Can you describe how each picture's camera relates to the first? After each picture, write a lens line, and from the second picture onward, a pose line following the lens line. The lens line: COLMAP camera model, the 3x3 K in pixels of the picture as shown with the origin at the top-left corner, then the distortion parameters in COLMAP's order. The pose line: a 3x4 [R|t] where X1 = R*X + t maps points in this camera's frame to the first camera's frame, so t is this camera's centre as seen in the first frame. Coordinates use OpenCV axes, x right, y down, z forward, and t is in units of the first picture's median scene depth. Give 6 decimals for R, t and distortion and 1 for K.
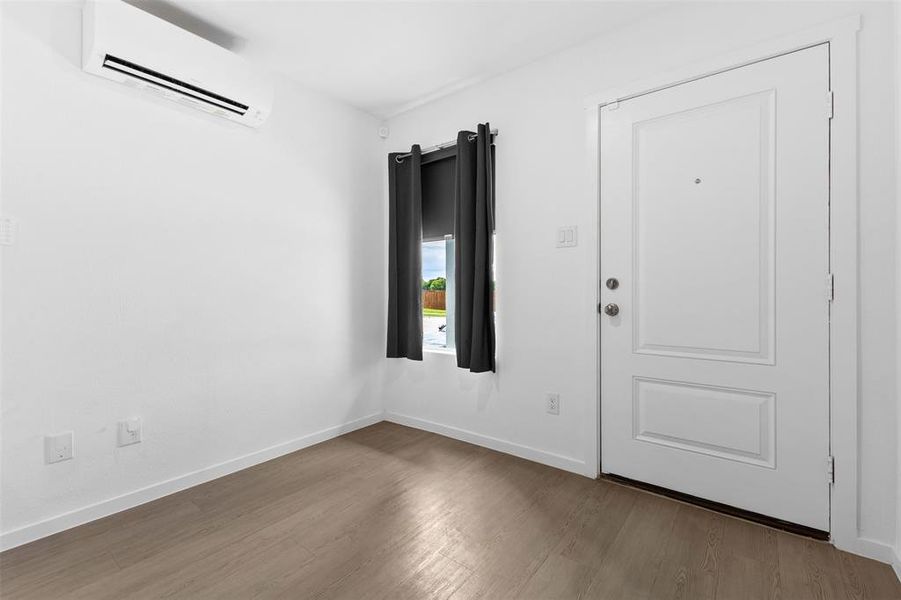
lens RADIAL K [[391.6, 0, 449.4], [0, 391.6, 294.6], [0, 0, 1]] dist [0.015303, 0.000326]
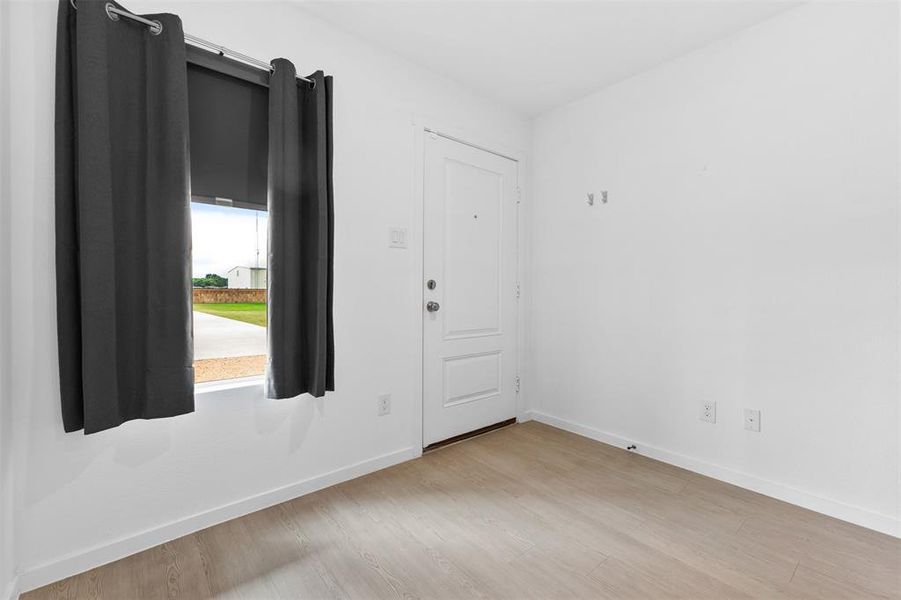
lens RADIAL K [[391.6, 0, 449.7], [0, 391.6, 300.4], [0, 0, 1]] dist [0.015303, 0.000326]
pose [[0.215737, -0.012012, 0.976378, -0.720247], [0.008257, 0.999911, 0.010477, 0.007947], [-0.976417, 0.005802, 0.215817, 0.679918]]
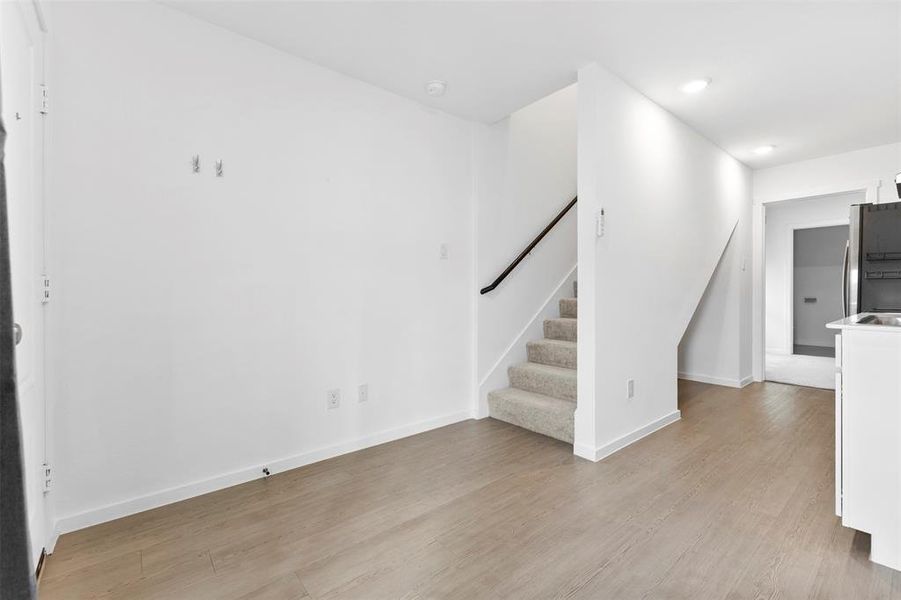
lens RADIAL K [[391.6, 0, 453.0], [0, 391.6, 297.9], [0, 0, 1]] dist [0.015303, 0.000326]
pose [[-0.977268, 0.011699, 0.211685, -0.159291], [0.017146, 0.999567, 0.023910, -0.001848], [-0.211314, 0.026996, -0.977045, 1.282558]]
